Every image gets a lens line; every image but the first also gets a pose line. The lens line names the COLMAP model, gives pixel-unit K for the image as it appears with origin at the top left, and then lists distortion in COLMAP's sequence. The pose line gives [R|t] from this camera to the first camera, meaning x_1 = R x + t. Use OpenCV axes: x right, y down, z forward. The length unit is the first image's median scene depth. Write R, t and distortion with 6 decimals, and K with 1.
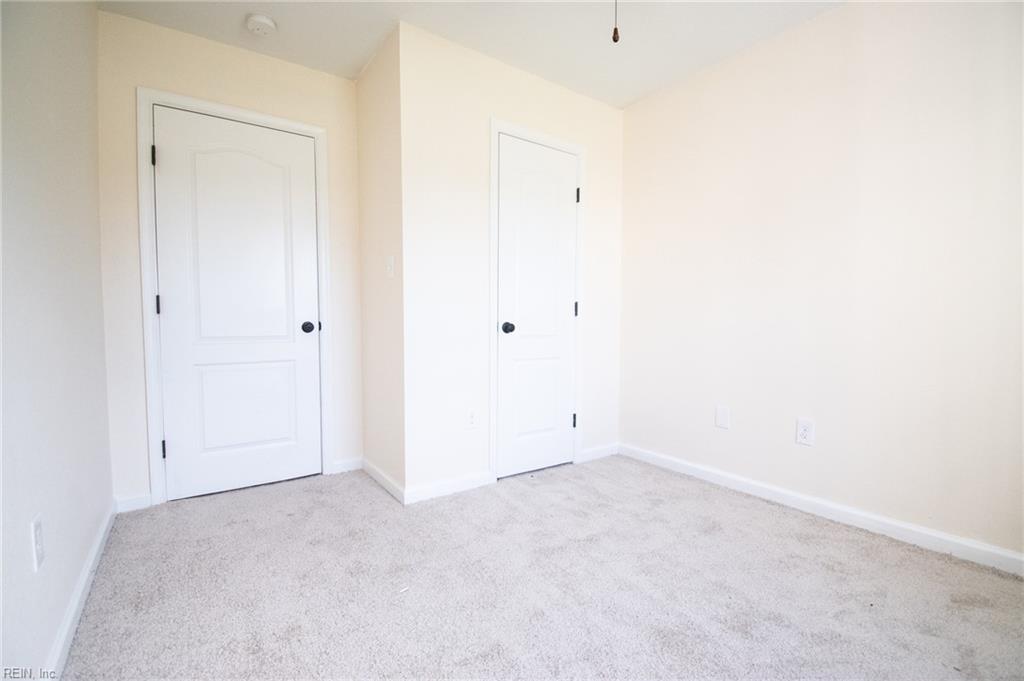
lens RADIAL K [[453.8, 0, 513.9], [0, 453.8, 342.0], [0, 0, 1]] dist [0.021955, -0.026959]
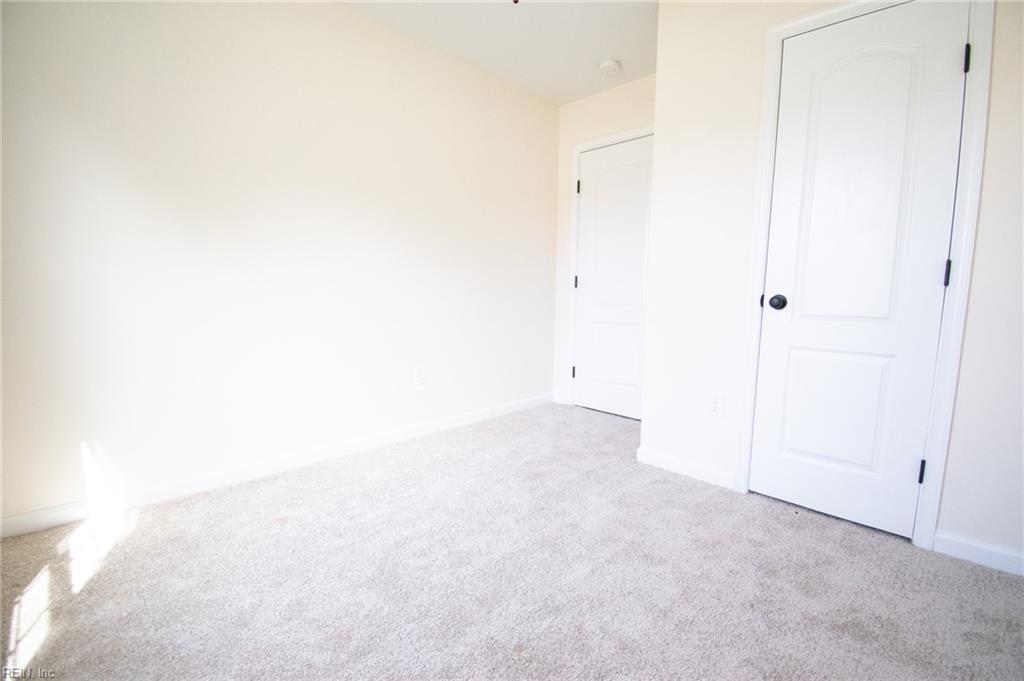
lens RADIAL K [[453.8, 0, 513.9], [0, 453.8, 342.0], [0, 0, 1]] dist [0.021955, -0.026959]
pose [[0.172983, 0.114855, -0.978205, 0.660304], [-0.059193, 0.992594, 0.106077, -0.023350], [0.983144, 0.039554, 0.178501, 0.438064]]
